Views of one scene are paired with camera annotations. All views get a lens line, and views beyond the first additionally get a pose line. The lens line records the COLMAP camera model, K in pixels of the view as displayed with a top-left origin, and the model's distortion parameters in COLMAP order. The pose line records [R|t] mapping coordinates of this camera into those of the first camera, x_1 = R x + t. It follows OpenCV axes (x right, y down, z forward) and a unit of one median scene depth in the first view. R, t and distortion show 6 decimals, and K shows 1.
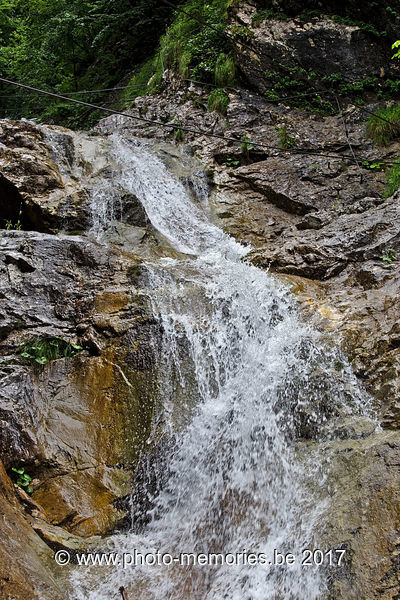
lens RADIAL K [[1209.0, 0, 200.3], [0, 1209.0, 299.8], [0, 0, 1]] dist [-0.334509, 0.000000]
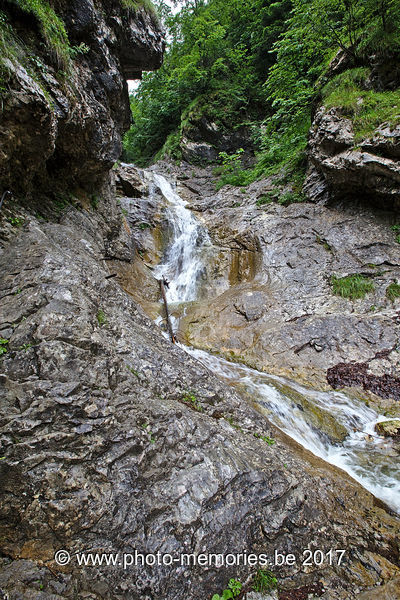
lens RADIAL K [[275.6, 0, 199.5], [0, 275.6, 299.8], [0, 0, 1]] dist [-0.000487, -0.000018]
pose [[0.994627, -0.007560, 0.103247, -0.014749], [-0.025928, 0.947354, 0.319137, -0.023045], [-0.100224, -0.320099, 0.942068, -0.097959]]
